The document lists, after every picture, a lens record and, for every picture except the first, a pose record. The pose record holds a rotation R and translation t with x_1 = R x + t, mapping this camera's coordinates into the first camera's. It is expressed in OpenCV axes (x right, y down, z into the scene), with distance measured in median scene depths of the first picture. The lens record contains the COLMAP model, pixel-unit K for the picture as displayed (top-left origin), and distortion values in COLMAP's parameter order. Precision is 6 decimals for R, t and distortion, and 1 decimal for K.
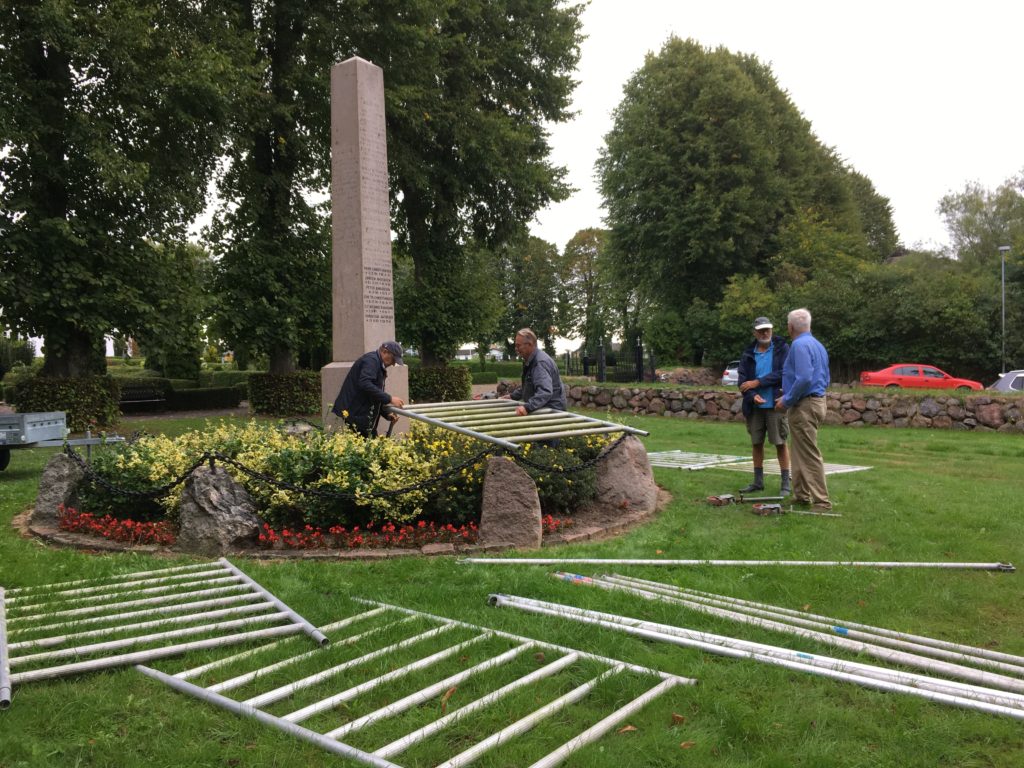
lens RADIAL K [[870.7, 0, 512.0], [0, 870.7, 384.0], [0, 0, 1]] dist [0.095652, -0.118876]
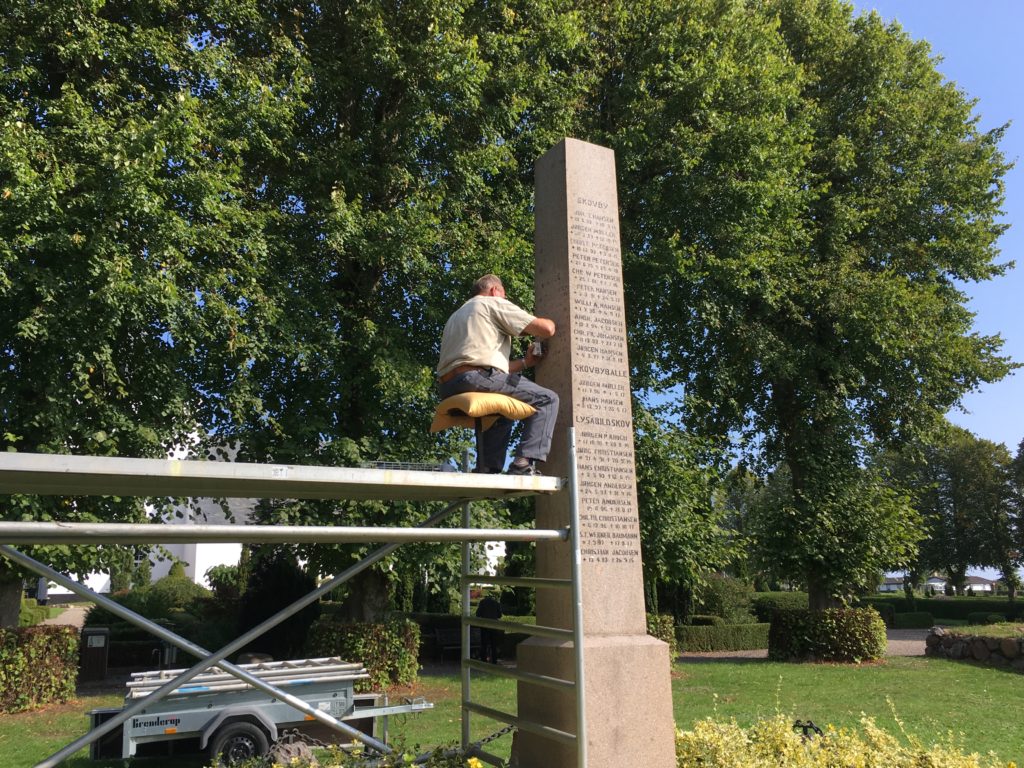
lens RADIAL K [[929.1, 0, 512.0], [0, 929.1, 384.0], [0, 0, 1]] dist [0.052748, -0.011679]
pose [[0.905459, -0.086916, -0.415440, 0.017930], [-0.015375, 0.971449, -0.236750, -0.013660], [0.424156, 0.220754, 0.878271, 0.146973]]
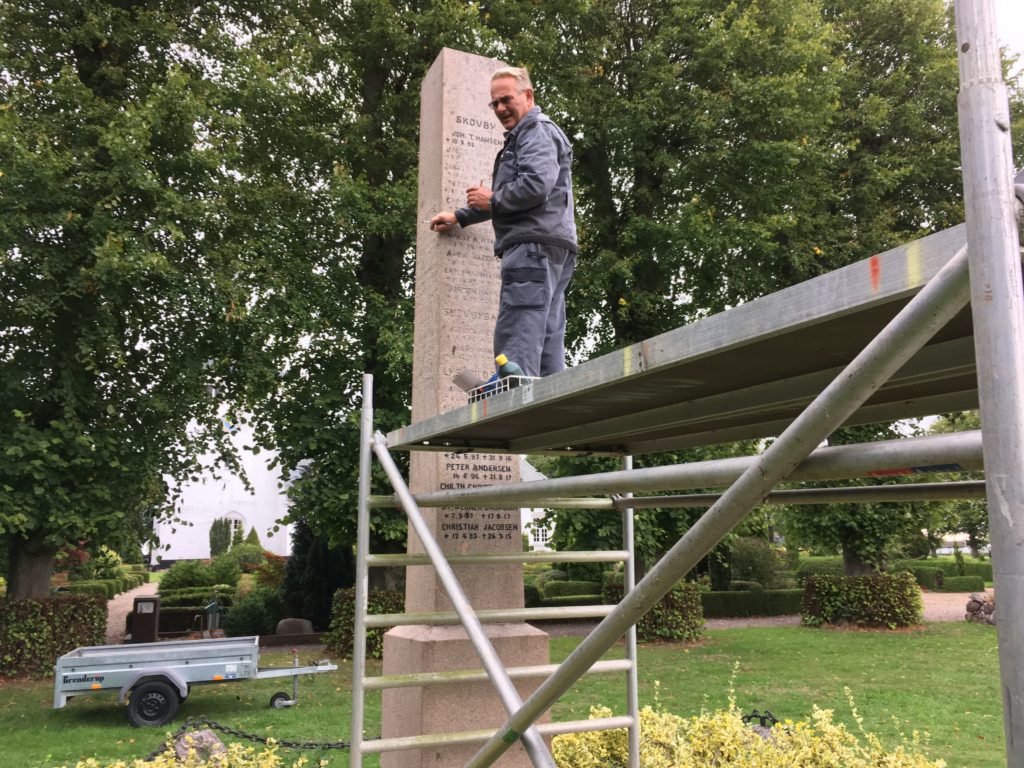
lens RADIAL K [[870.7, 0, 512.0], [0, 870.7, 384.0], [0, 0, 1]] dist [0.095652, -0.118876]
pose [[0.868896, -0.094147, -0.485959, 0.032455], [-0.011925, 0.977479, -0.210694, -0.017378], [0.494851, 0.188866, 0.848205, 0.191860]]
